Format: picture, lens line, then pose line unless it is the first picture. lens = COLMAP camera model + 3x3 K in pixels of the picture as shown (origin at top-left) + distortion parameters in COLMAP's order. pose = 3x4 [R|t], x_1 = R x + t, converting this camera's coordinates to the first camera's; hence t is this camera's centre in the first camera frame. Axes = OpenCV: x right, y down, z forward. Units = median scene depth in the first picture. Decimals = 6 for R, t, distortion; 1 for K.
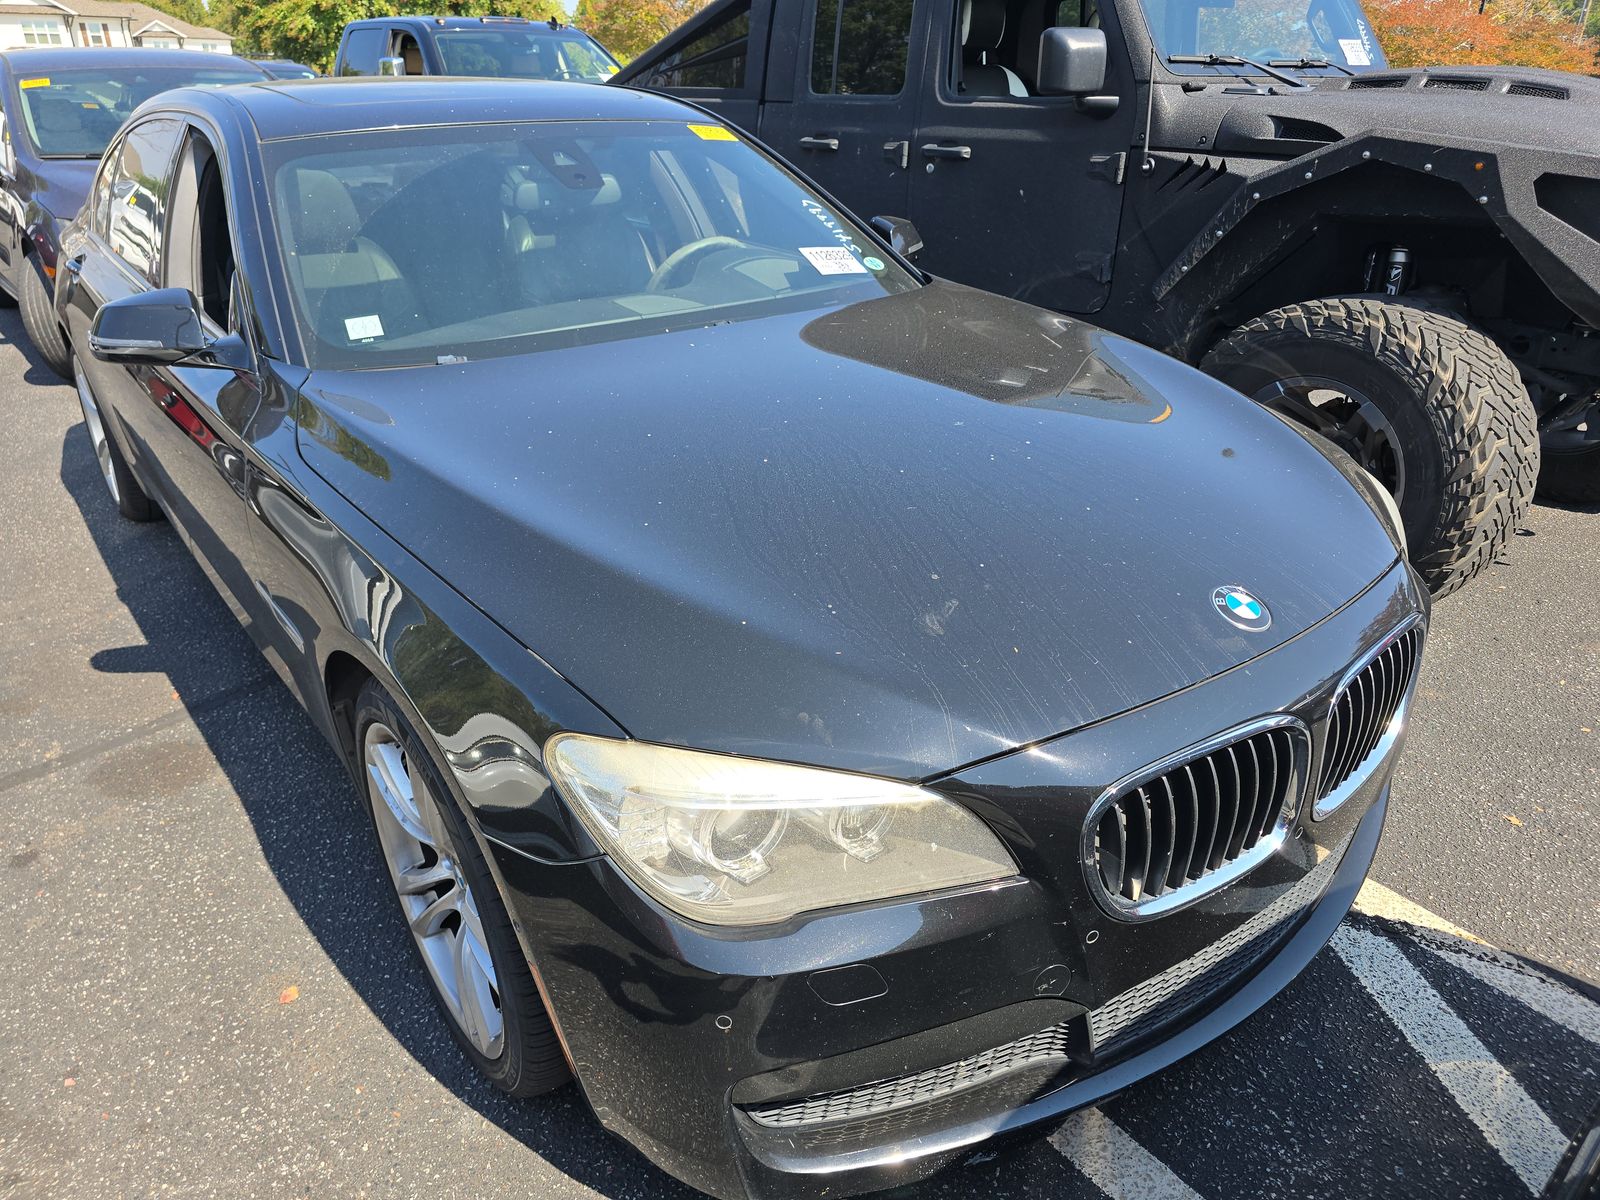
lens RADIAL K [[1084.6, 0, 800.0], [0, 1084.6, 600.0], [0, 0, 1]] dist [0.040254, -0.032573]
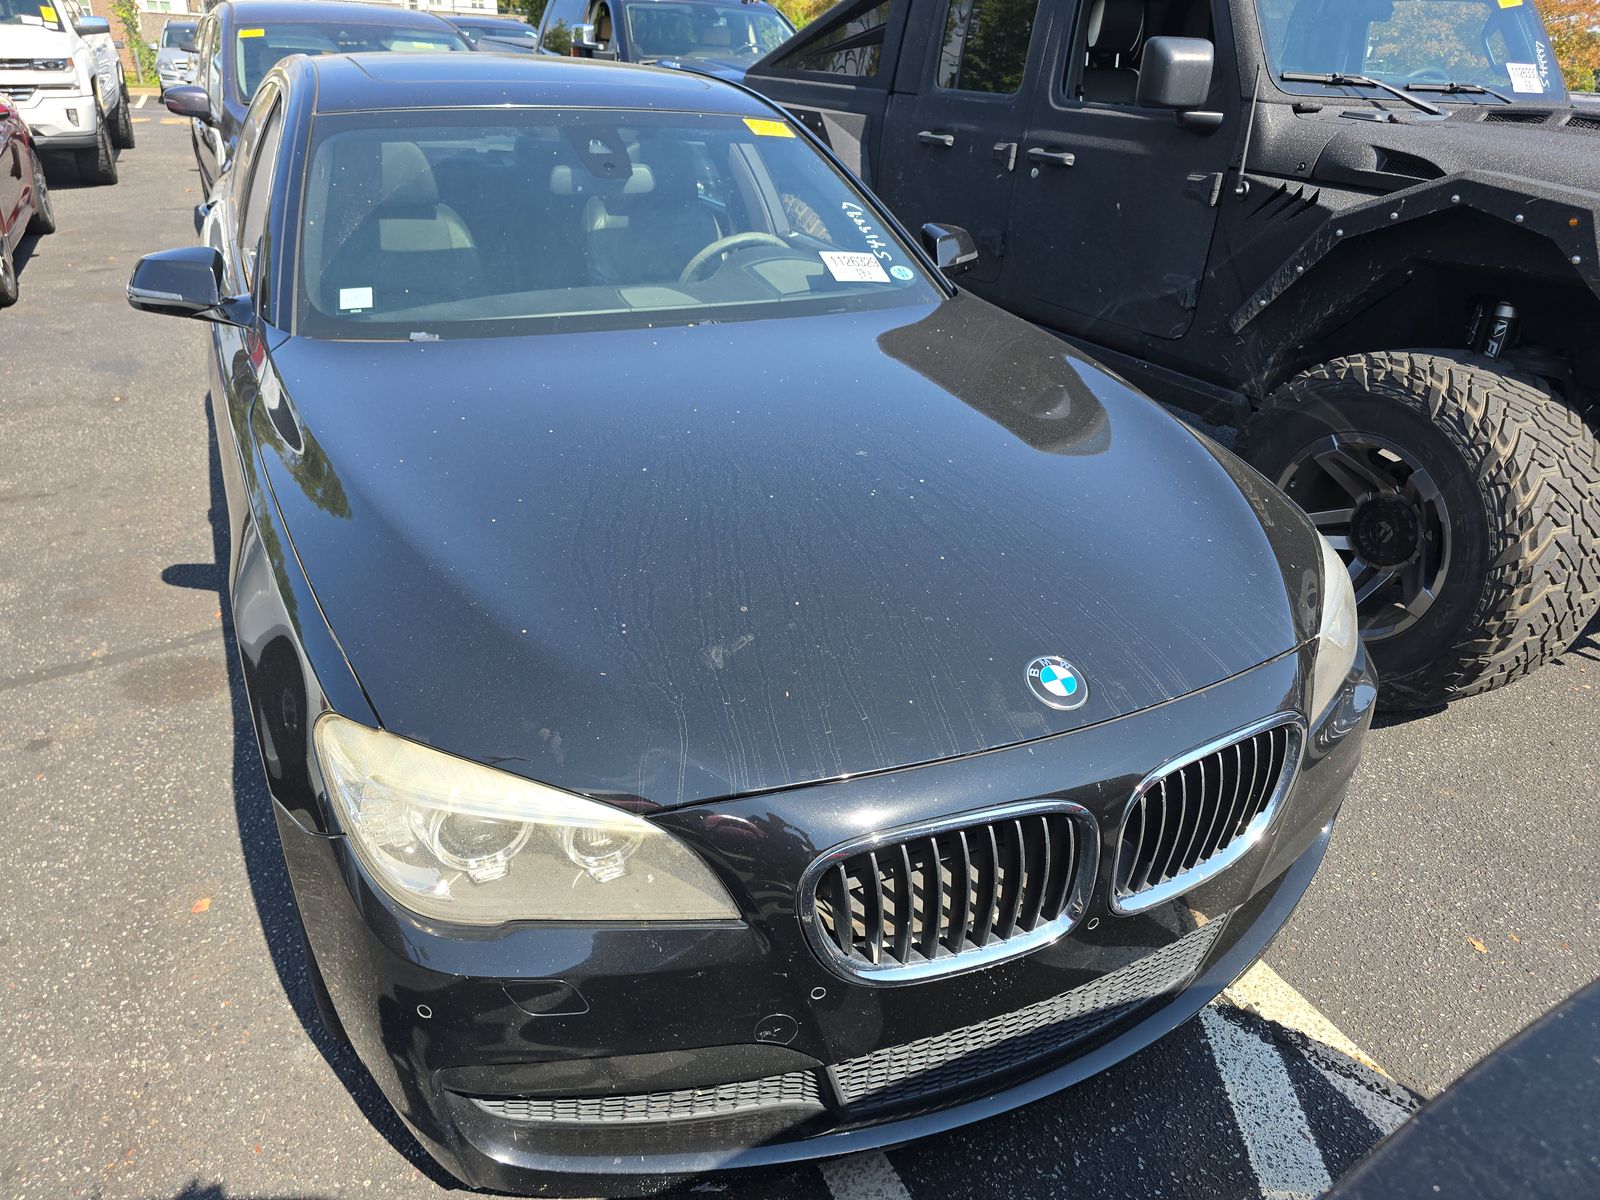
lens RADIAL K [[1084.6, 0, 800.0], [0, 1084.6, 600.0], [0, 0, 1]] dist [0.040254, -0.032573]
pose [[0.979813, 0.129530, -0.152279, 0.181053], [-0.126503, 0.991529, 0.029444, -0.036369], [0.154802, -0.009586, 0.987899, 0.012244]]
